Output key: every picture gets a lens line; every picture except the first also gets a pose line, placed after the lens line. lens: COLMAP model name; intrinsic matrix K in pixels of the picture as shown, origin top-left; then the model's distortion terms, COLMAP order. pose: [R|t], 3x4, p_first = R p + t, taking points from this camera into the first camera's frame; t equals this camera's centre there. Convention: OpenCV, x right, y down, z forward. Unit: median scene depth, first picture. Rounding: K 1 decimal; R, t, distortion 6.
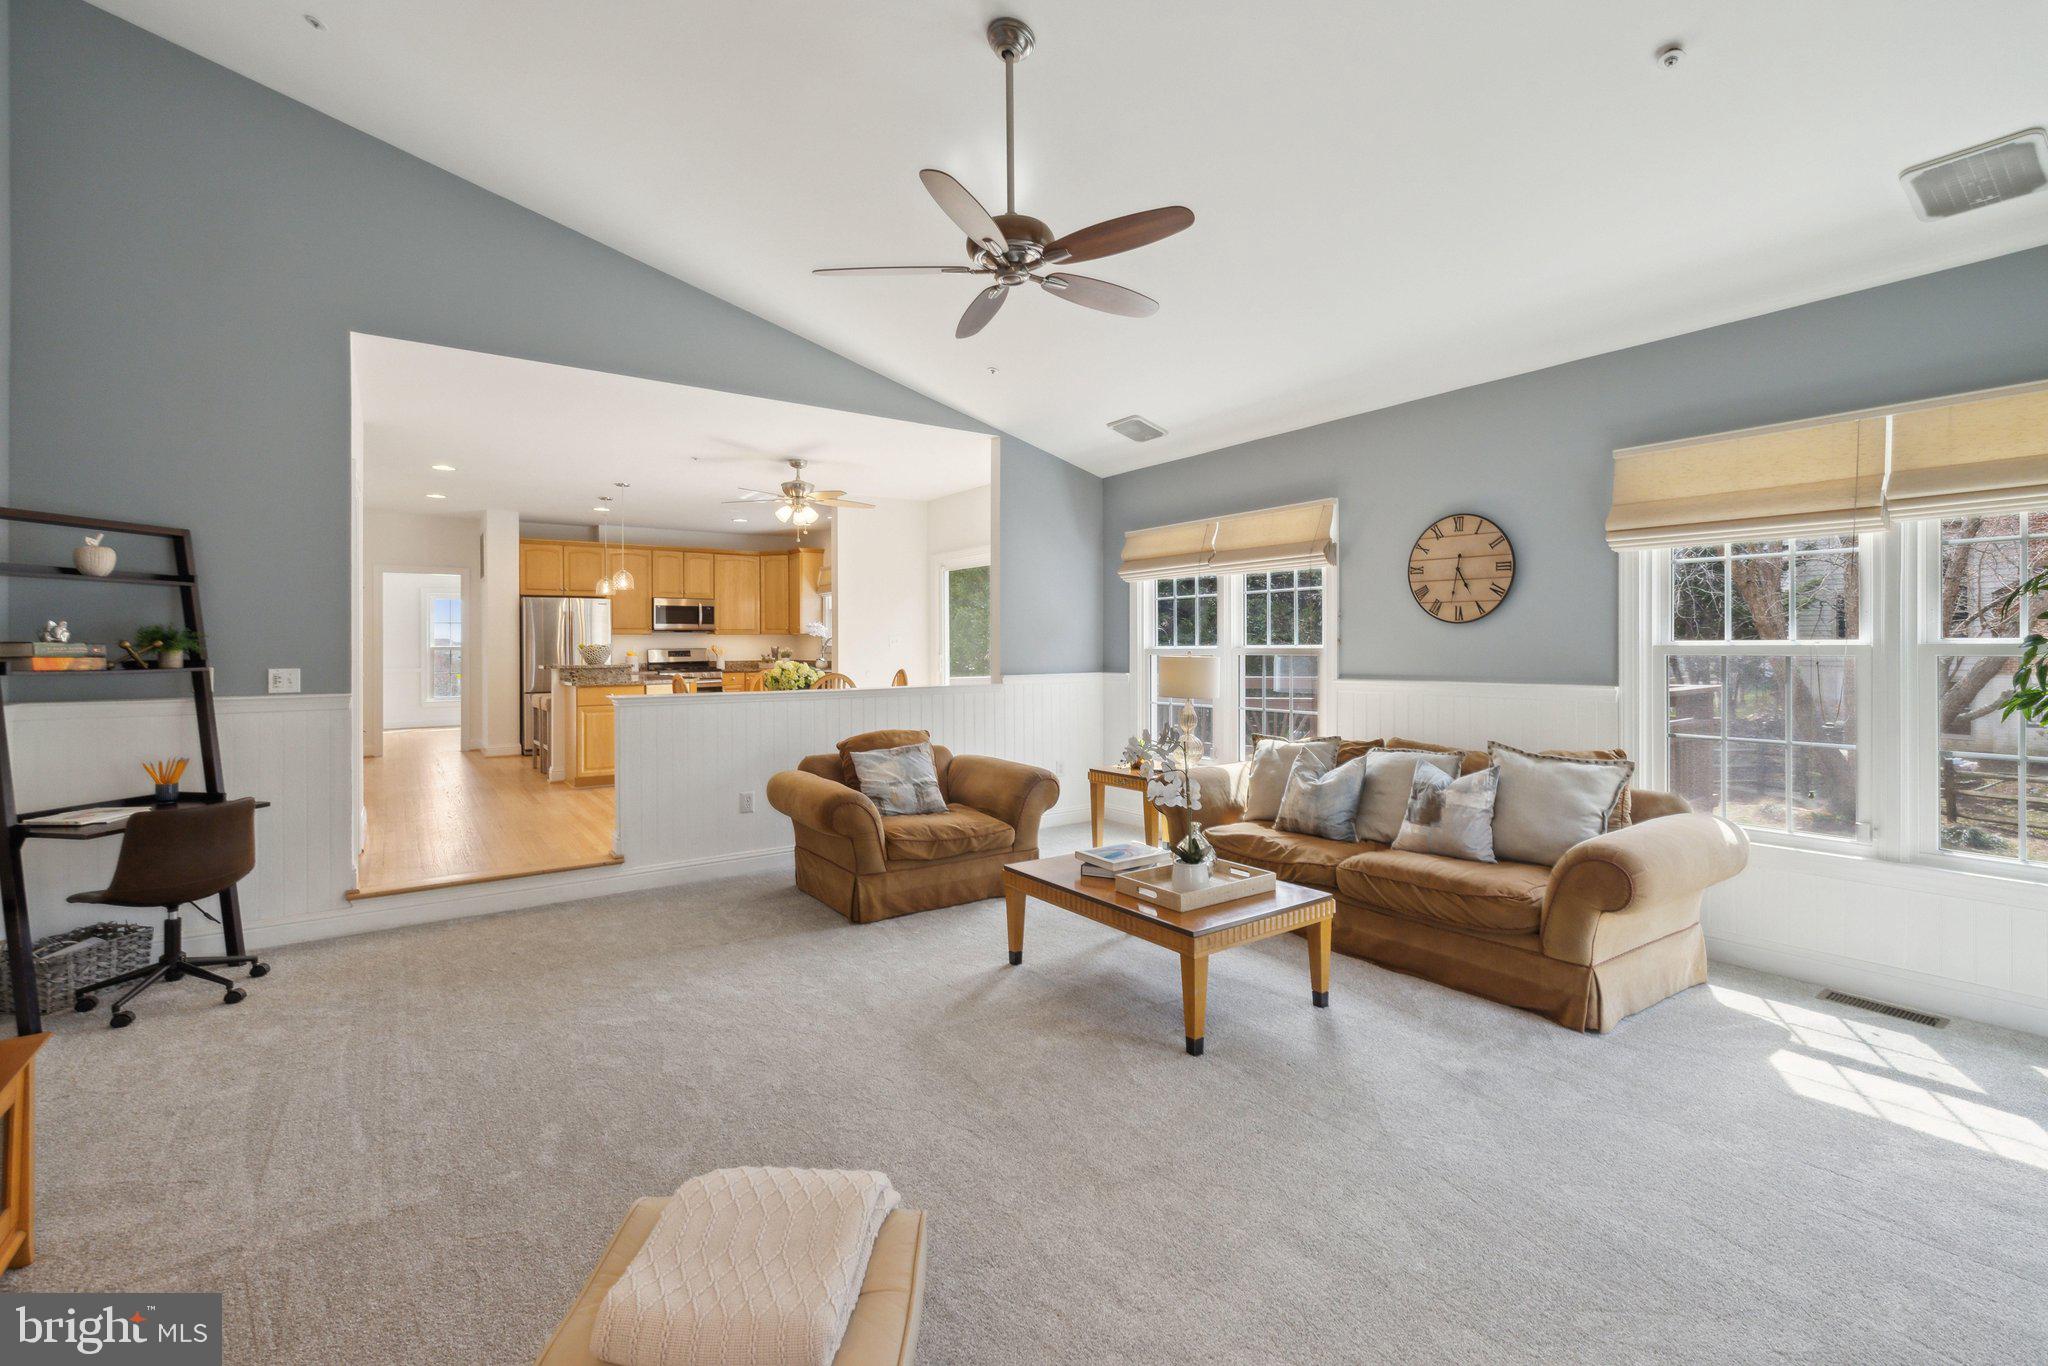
lens RADIAL K [[888.0, 0, 1022.1], [0, 888.0, 651.3], [0, 0, 1]] dist [0.000489, -0.000058]
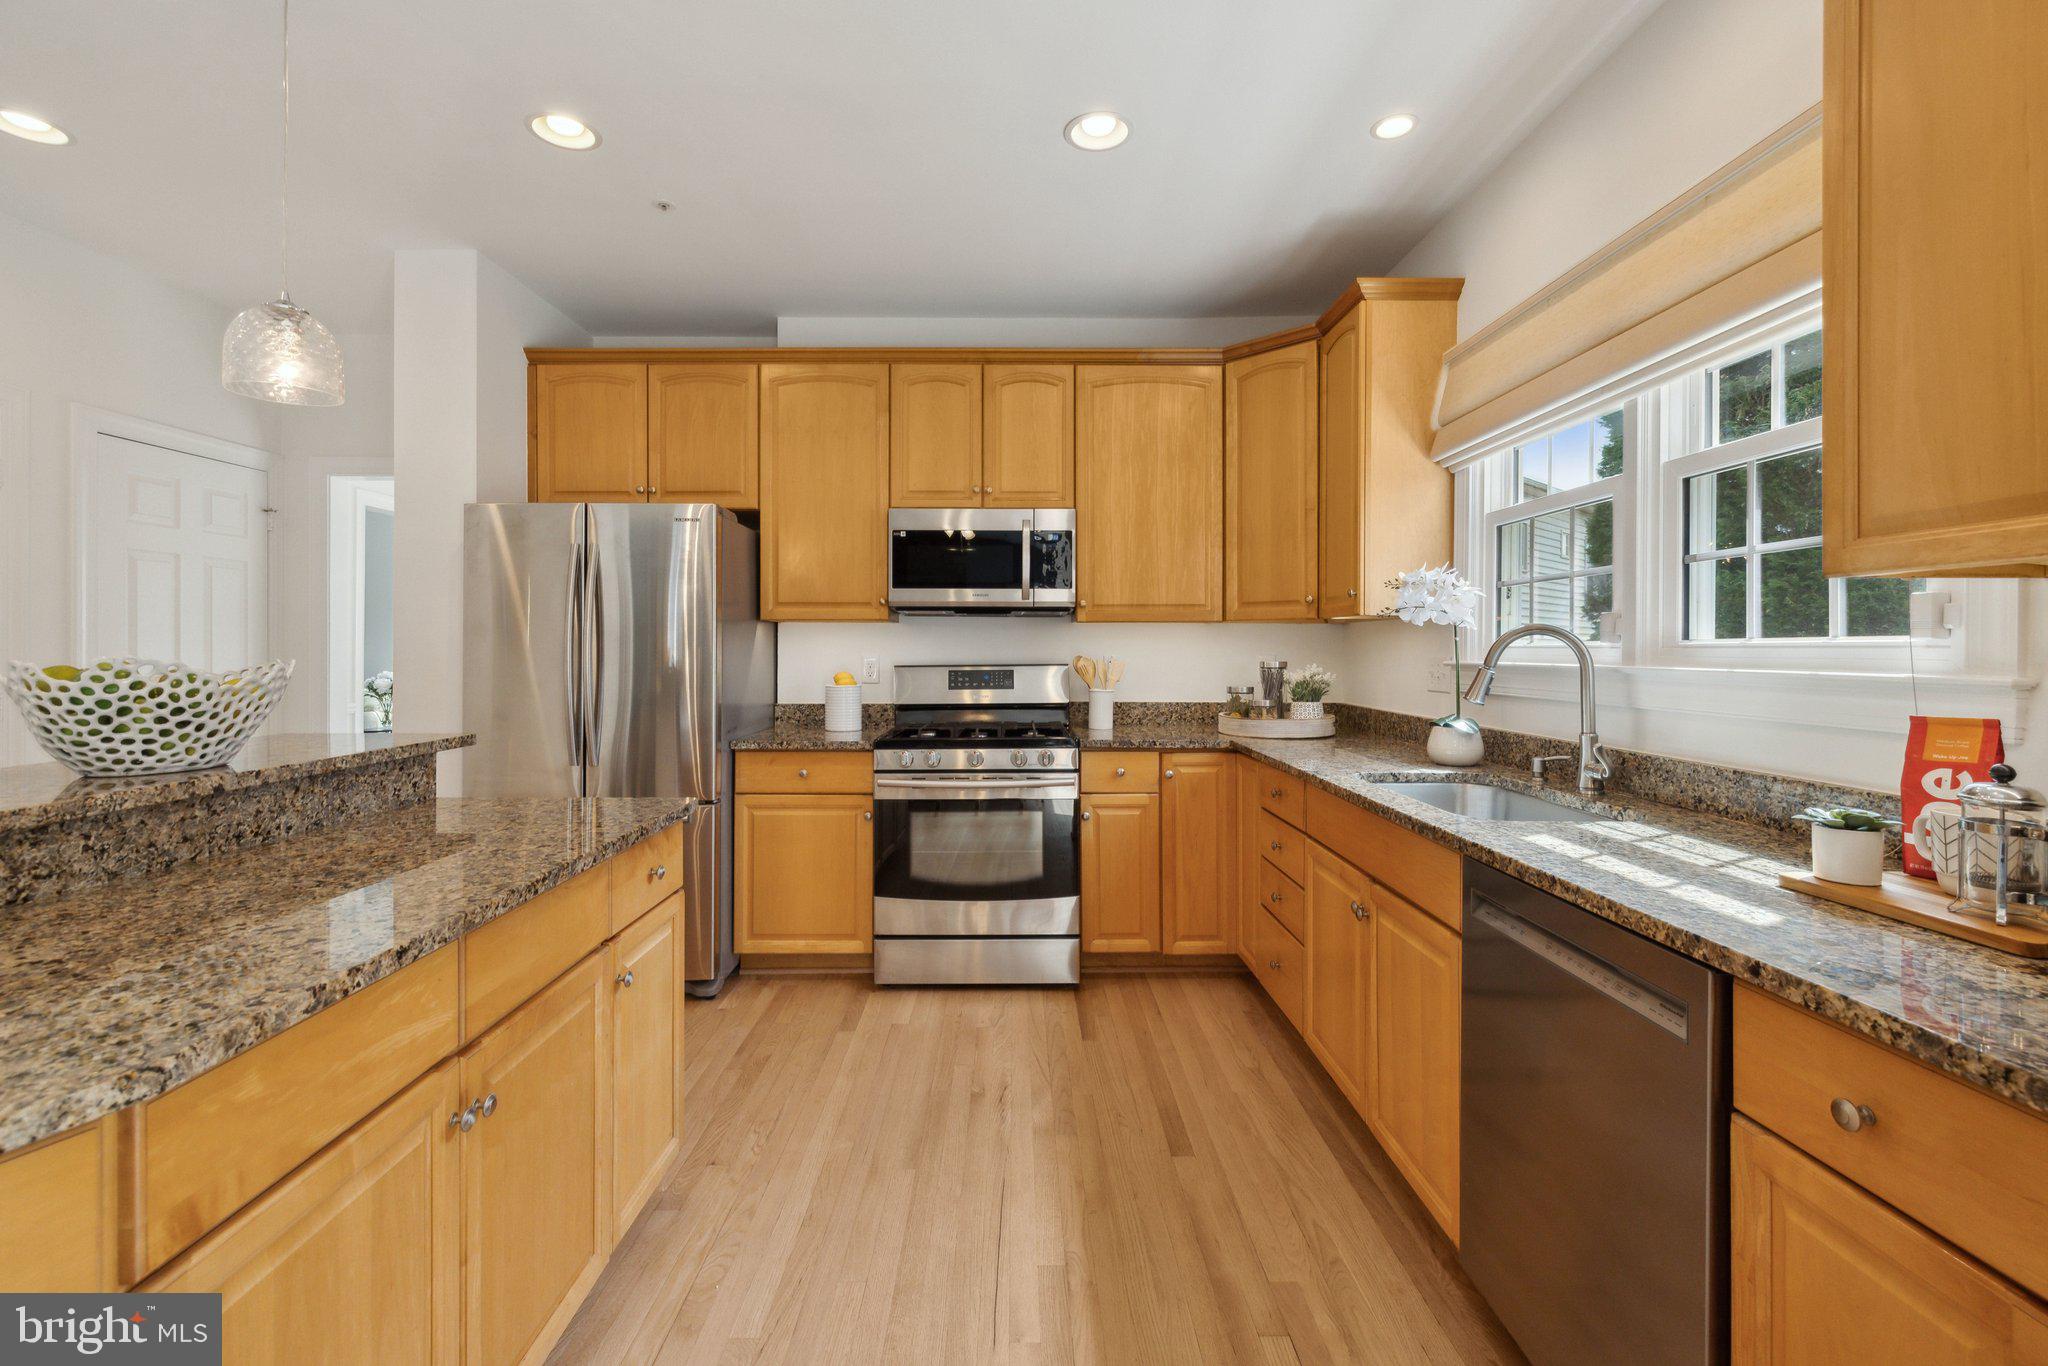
lens RADIAL K [[888.0, 0, 1022.1], [0, 888.0, 651.3], [0, 0, 1]] dist [0.000489, -0.000058]
pose [[0.820390, 0.010576, -0.571707, -0.183416], [-0.010337, 0.999940, 0.003665, -0.009463], [0.571711, 0.002903, 0.820450, 0.735414]]
